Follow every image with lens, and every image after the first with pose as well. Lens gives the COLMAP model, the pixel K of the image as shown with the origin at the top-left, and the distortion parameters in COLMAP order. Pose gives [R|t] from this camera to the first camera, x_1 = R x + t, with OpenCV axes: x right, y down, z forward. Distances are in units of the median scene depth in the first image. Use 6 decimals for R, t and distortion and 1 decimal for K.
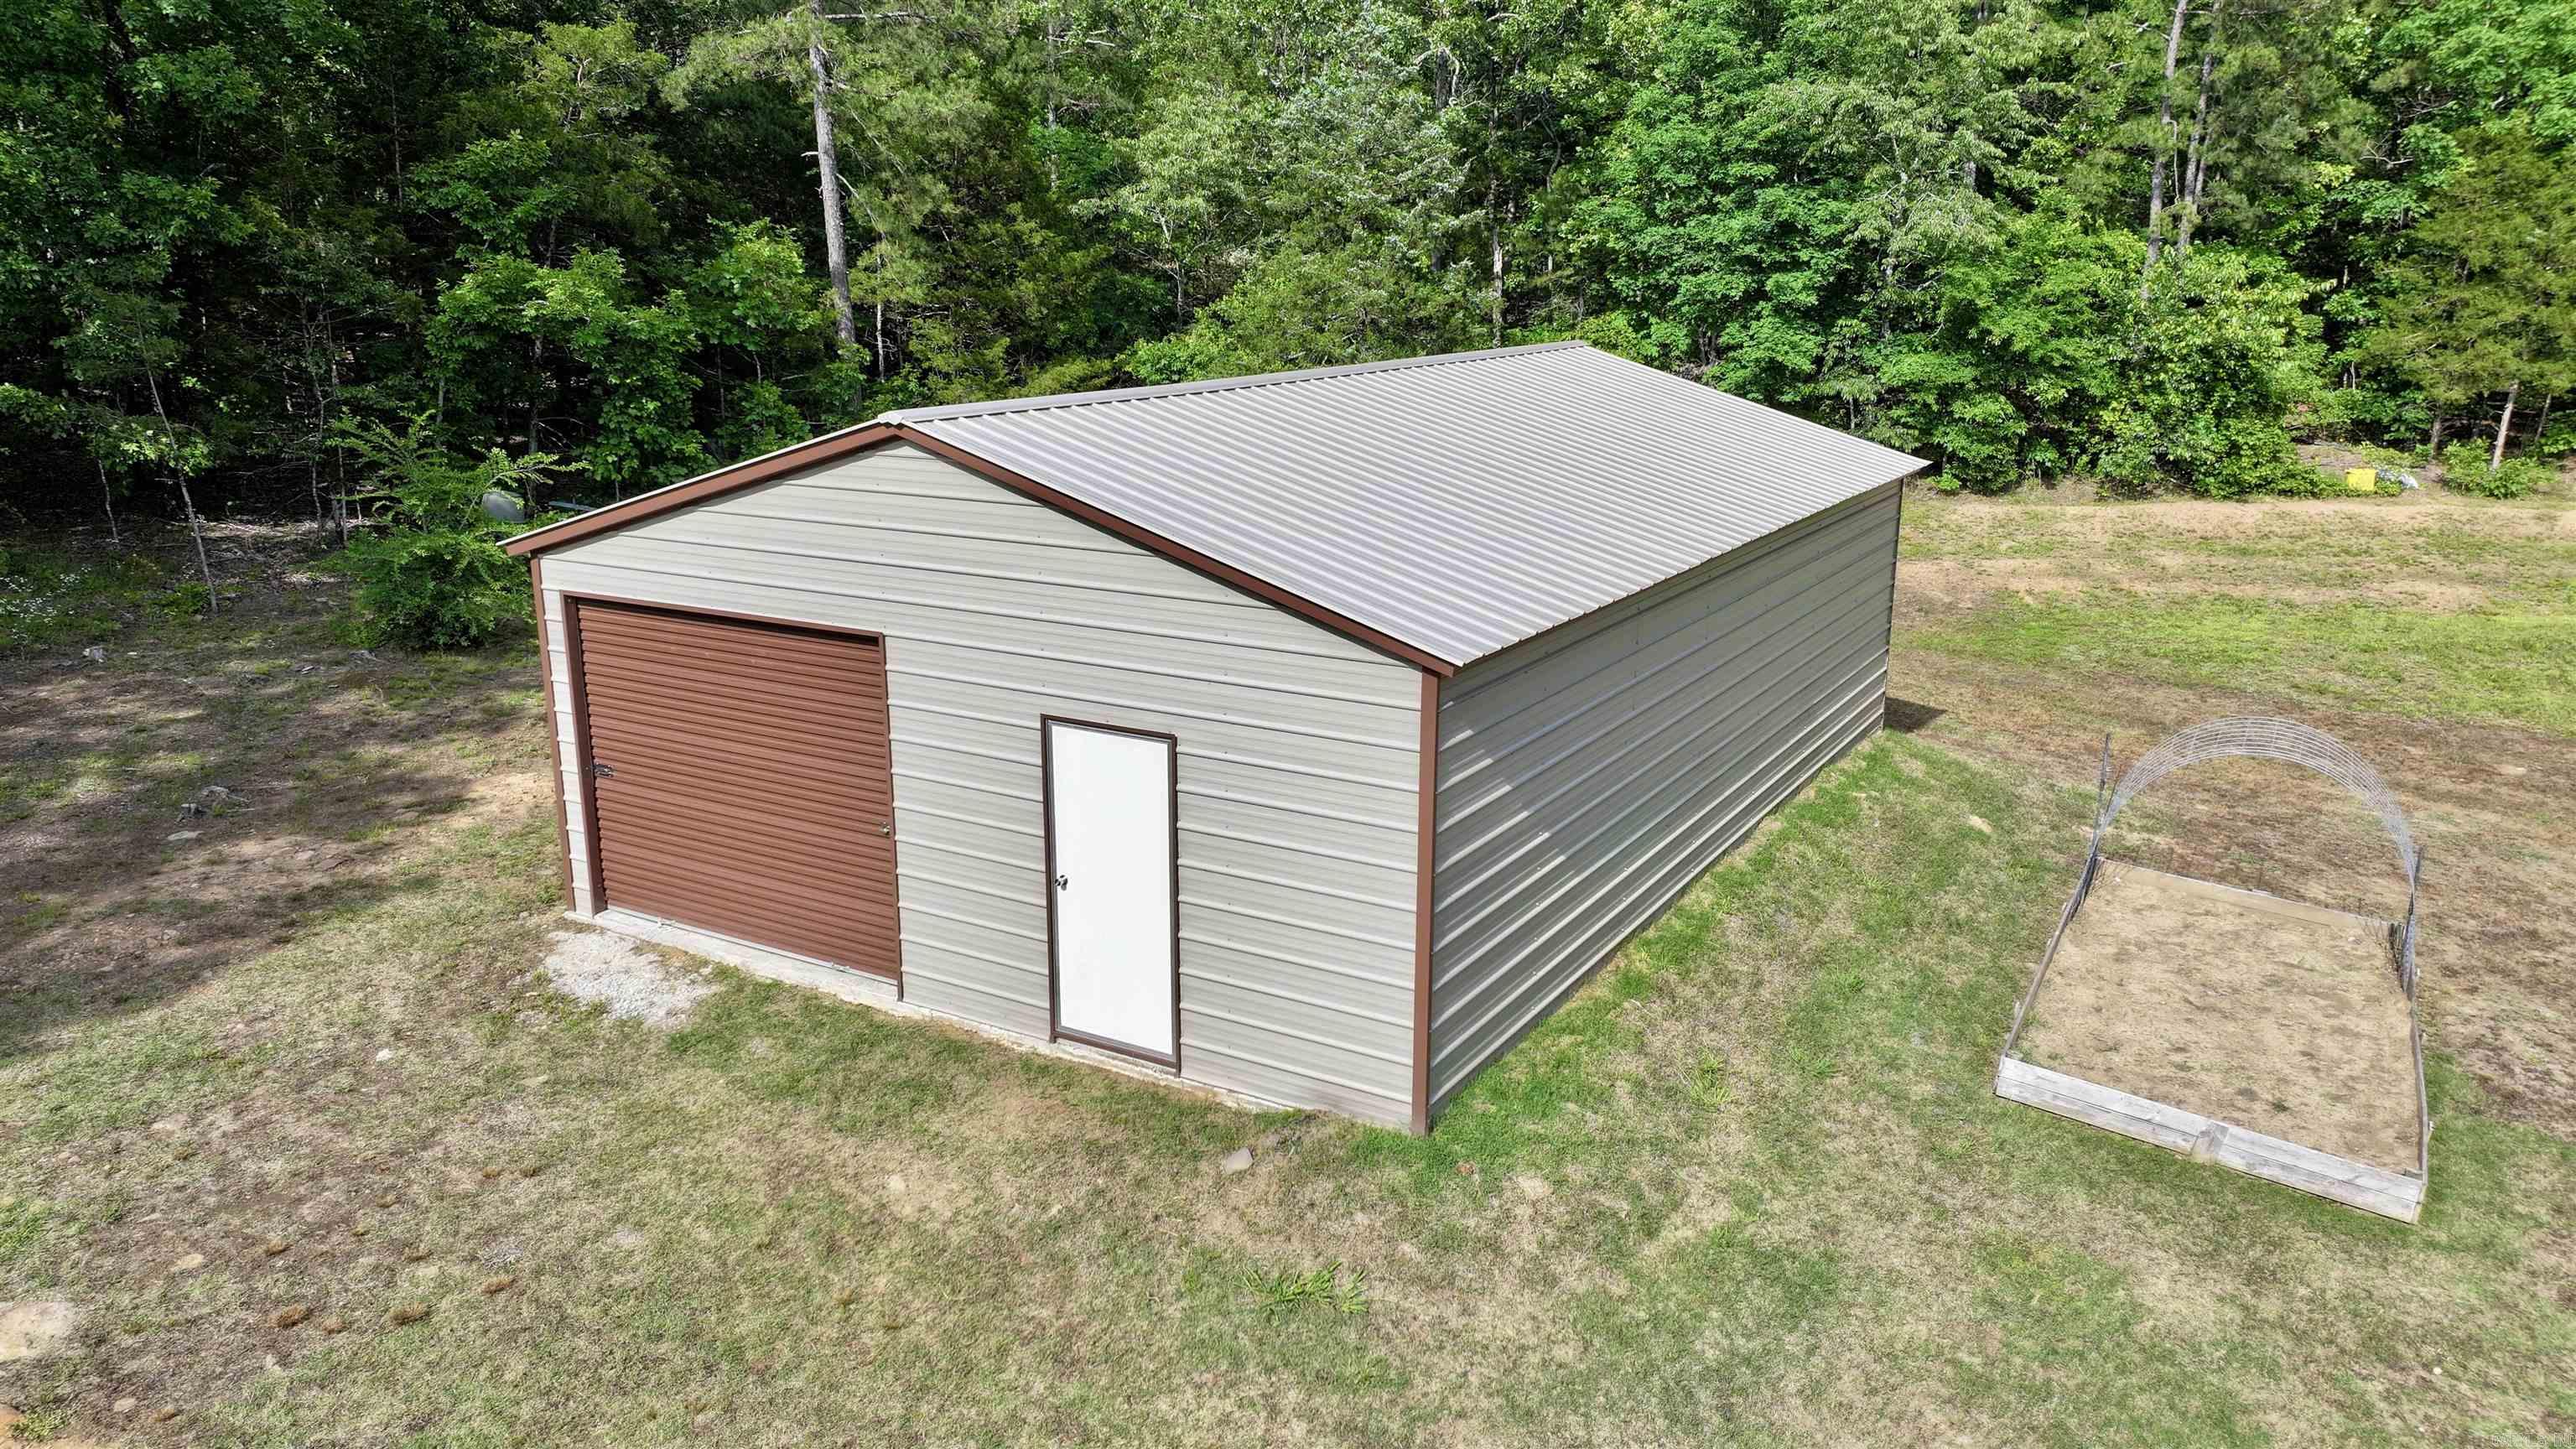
lens RADIAL K [[1826.6, 0, 1288.0], [0, 1826.6, 724.5], [0, 0, 1]] dist [0.002592, 0.001896]
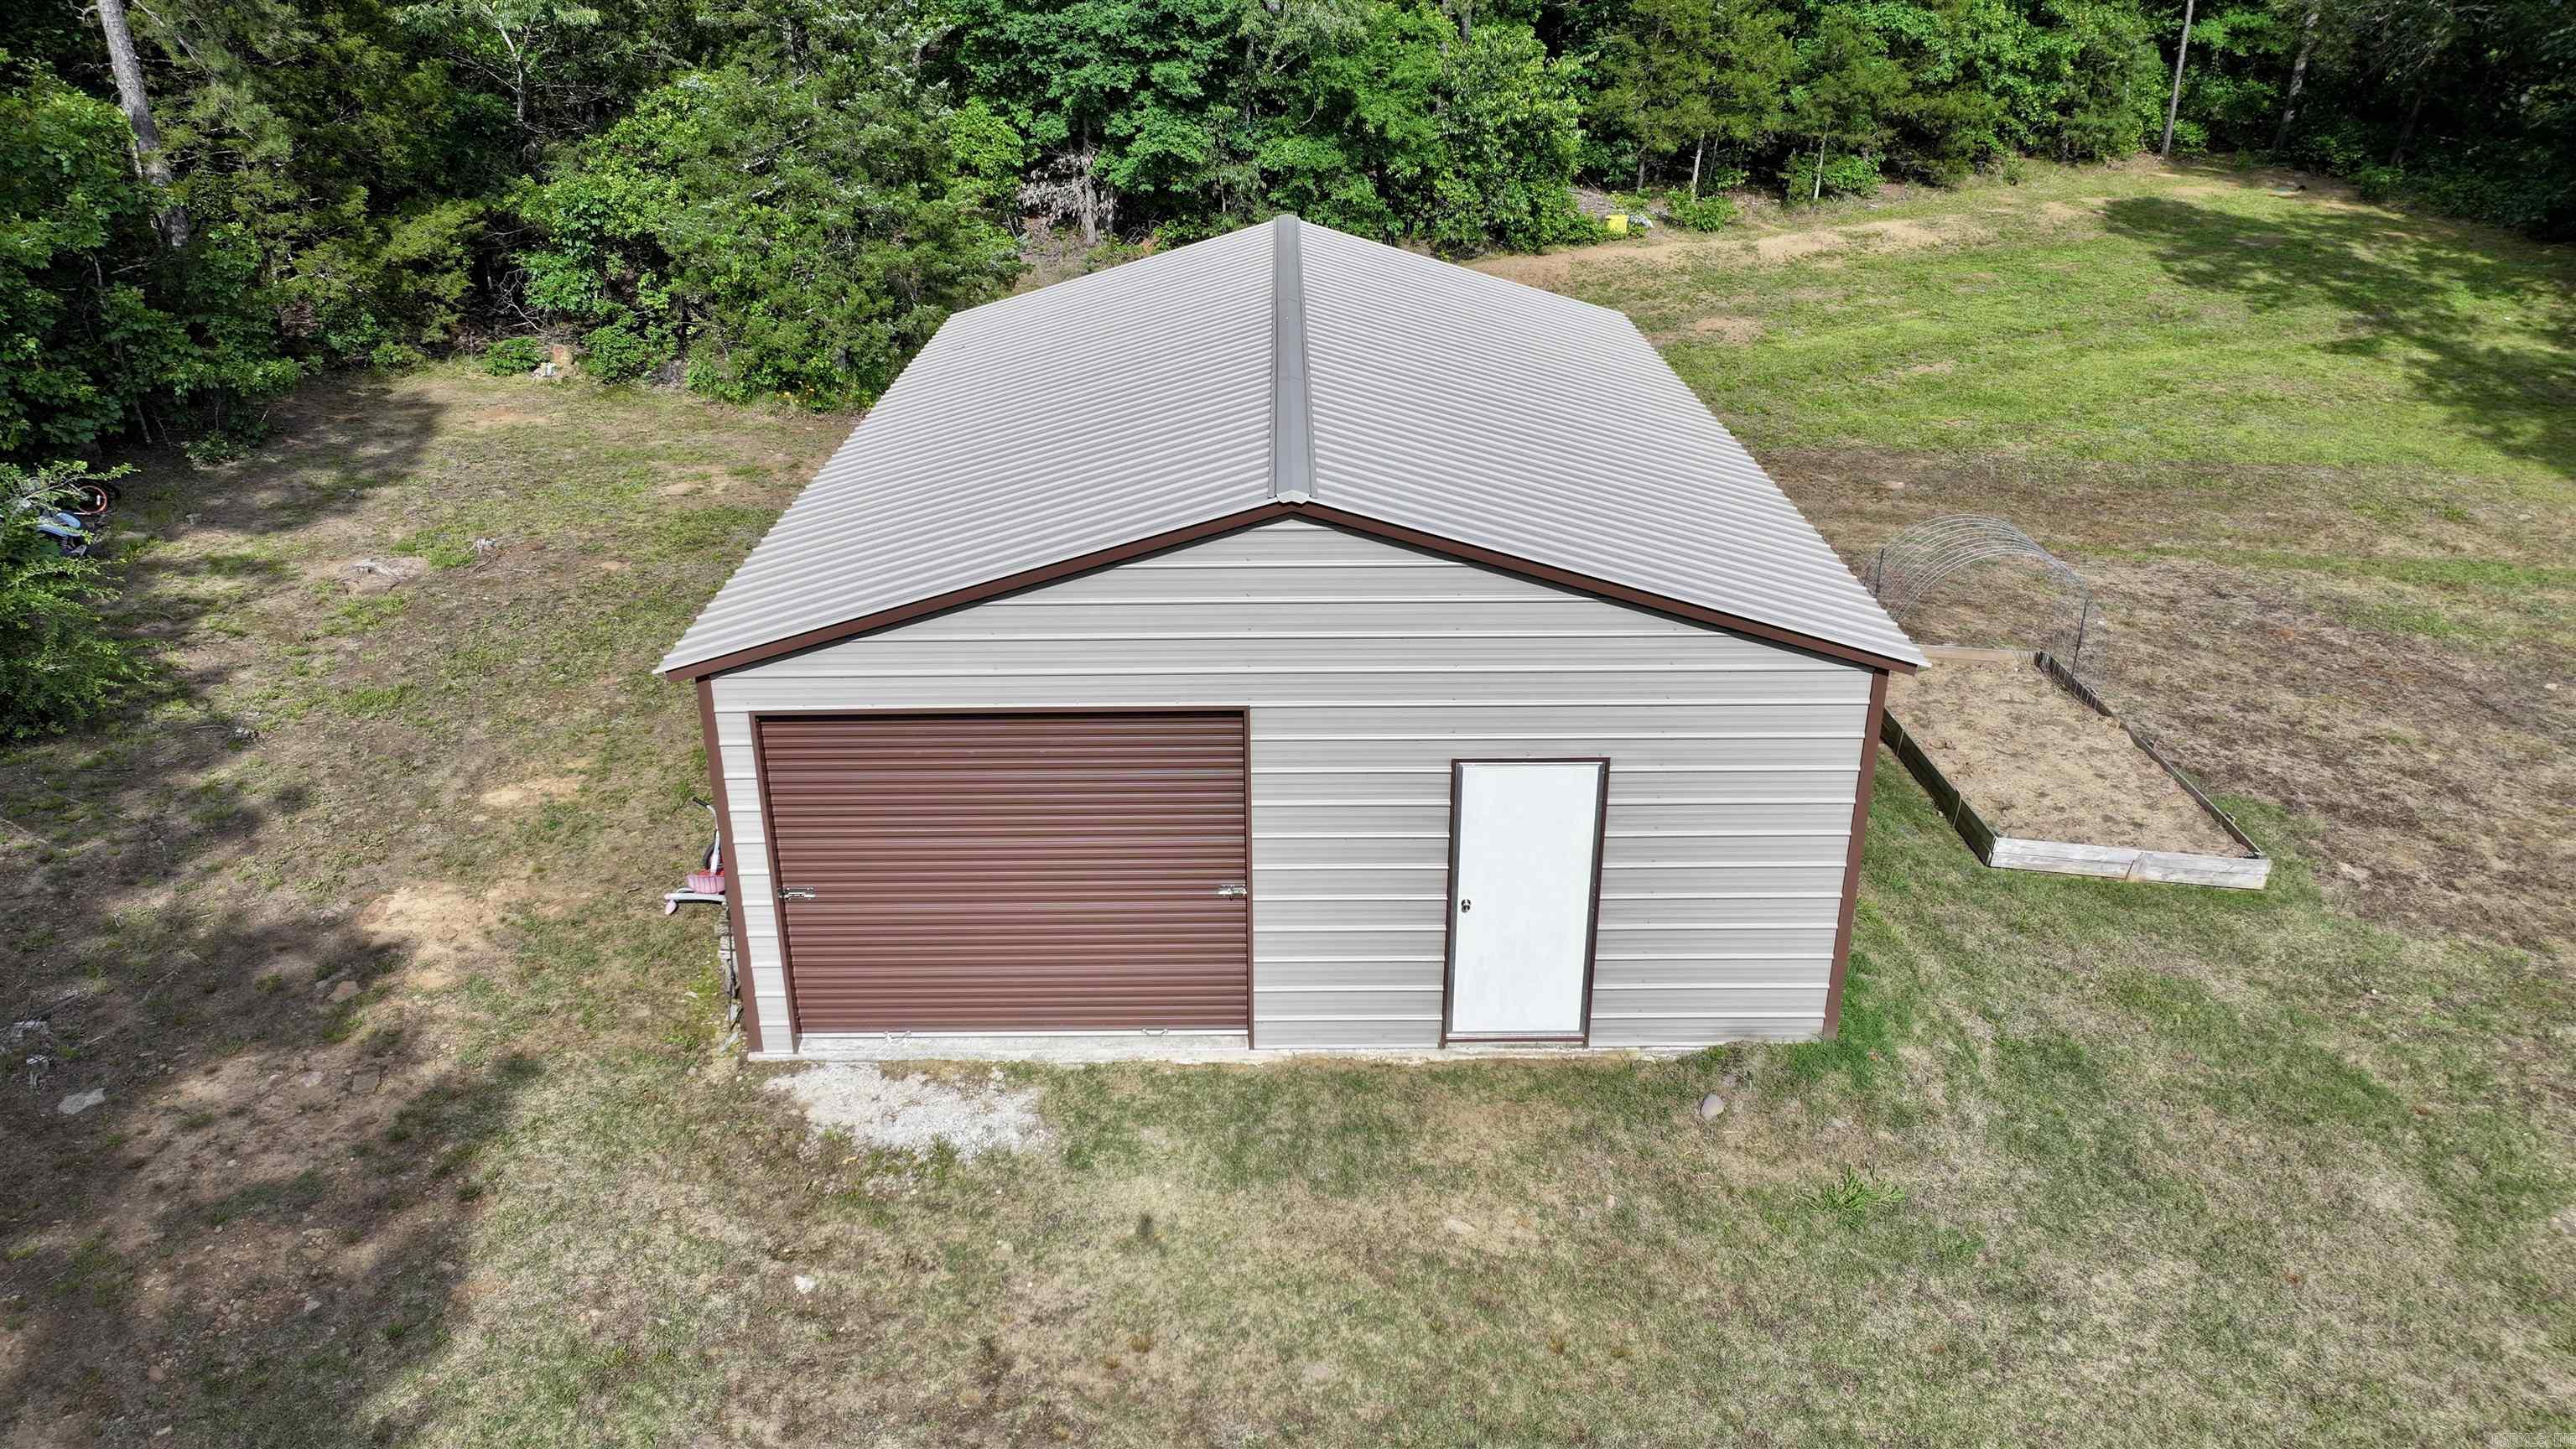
lens RADIAL K [[1826.6, 0, 1288.0], [0, 1826.6, 724.5], [0, 0, 1]] dist [0.002592, 0.001896]
pose [[0.852146, -0.212783, 0.478090, -0.608365], [0.132016, 0.971462, 0.197061, -0.207728], [-0.506378, -0.104809, 0.855919, 0.141324]]
